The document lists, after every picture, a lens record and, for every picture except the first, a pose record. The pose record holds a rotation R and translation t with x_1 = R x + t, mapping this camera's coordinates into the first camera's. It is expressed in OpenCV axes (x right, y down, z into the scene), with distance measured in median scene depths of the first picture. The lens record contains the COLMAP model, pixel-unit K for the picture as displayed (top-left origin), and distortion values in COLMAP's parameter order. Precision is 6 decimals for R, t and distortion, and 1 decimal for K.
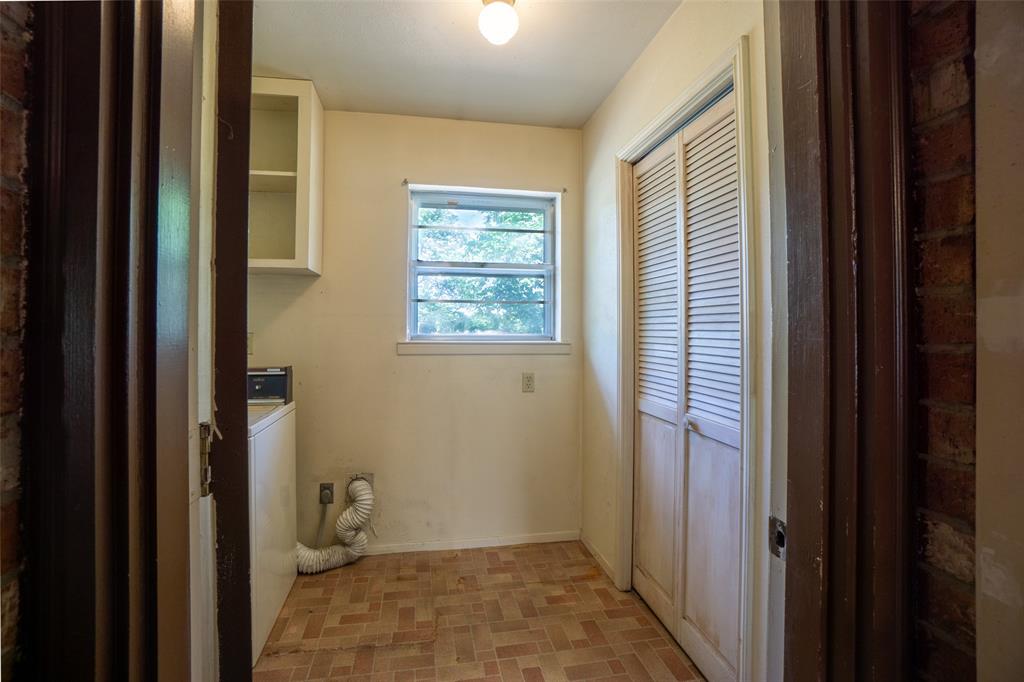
lens RADIAL K [[460.3, 0, 512.0], [0, 460.3, 335.2], [0, 0, 1]] dist [-0.052110, 0.016671]
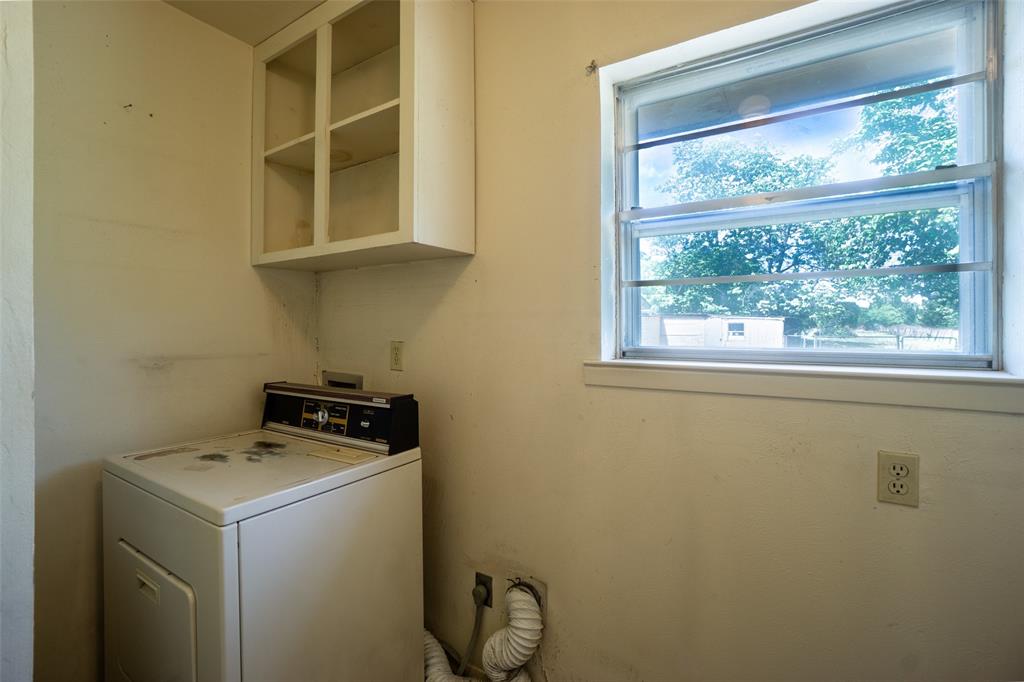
lens RADIAL K [[460.3, 0, 510.9], [0, 460.3, 330.1], [0, 0, 1]] dist [-0.052110, 0.016671]
pose [[0.698253, -0.002545, -0.715847, 0.084715], [0.001054, 0.999996, -0.002527, -0.022506], [0.715850, 0.001010, 0.698253, 0.573767]]
